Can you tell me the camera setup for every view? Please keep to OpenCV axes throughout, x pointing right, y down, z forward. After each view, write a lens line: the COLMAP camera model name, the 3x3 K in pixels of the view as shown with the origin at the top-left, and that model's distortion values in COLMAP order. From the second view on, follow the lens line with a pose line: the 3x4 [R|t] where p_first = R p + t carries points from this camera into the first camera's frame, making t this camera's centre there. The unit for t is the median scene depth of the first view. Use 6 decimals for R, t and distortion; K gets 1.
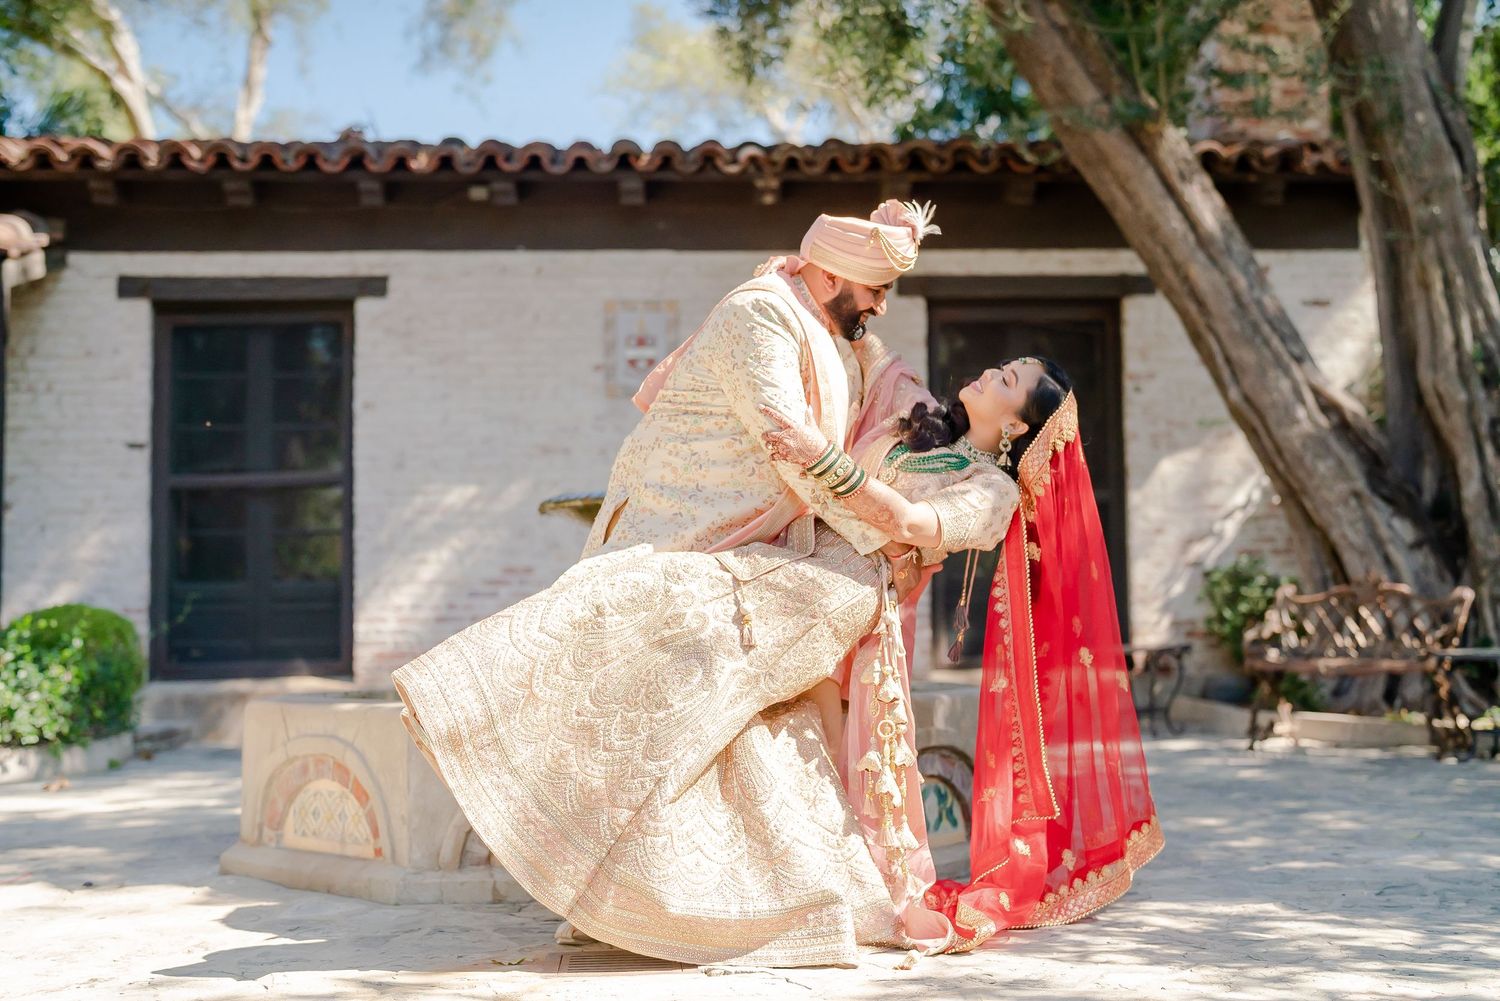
lens RADIAL K [[1818.9, 0, 750.0], [0, 1818.9, 500.5], [0, 0, 1]] dist [-0.126589, 0.426347]
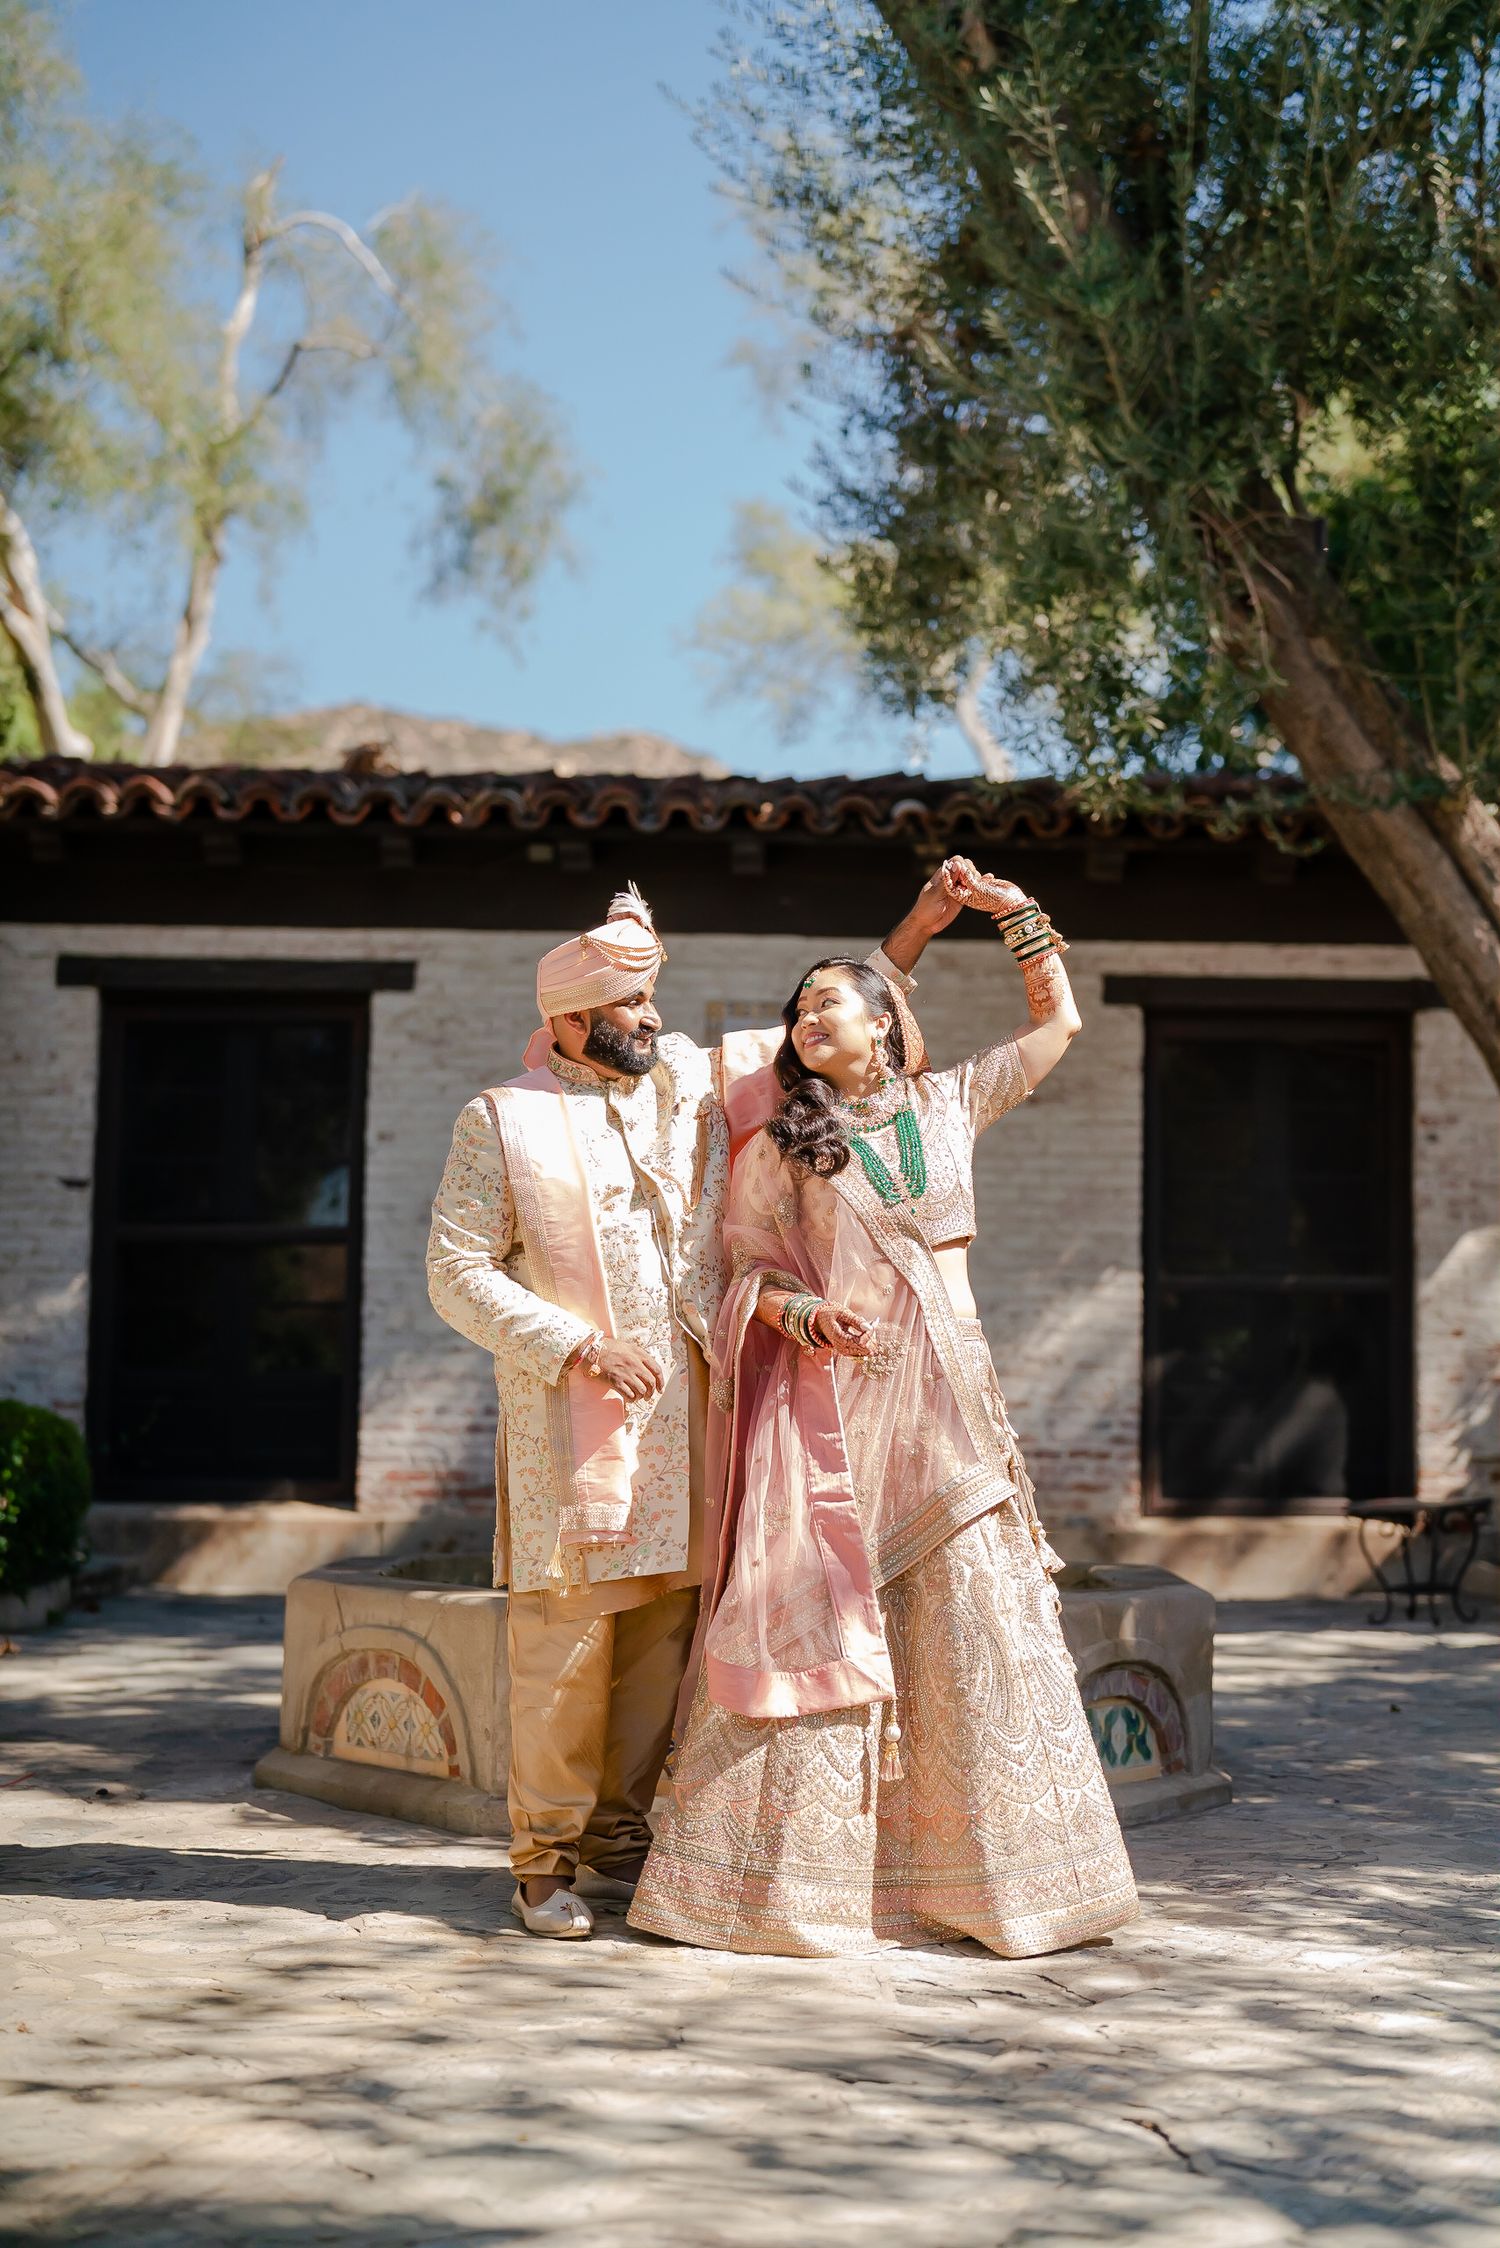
lens RADIAL K [[2725.9, 0, 750.0], [0, 2725.9, 1124.0], [0, 0, 1]] dist [-0.126589, 0.426347]
pose [[0.998399, 0.024759, -0.050854, -0.005138], [-0.026202, 0.999267, -0.027908, -0.032585], [0.050126, 0.029196, 0.998316, -0.113663]]
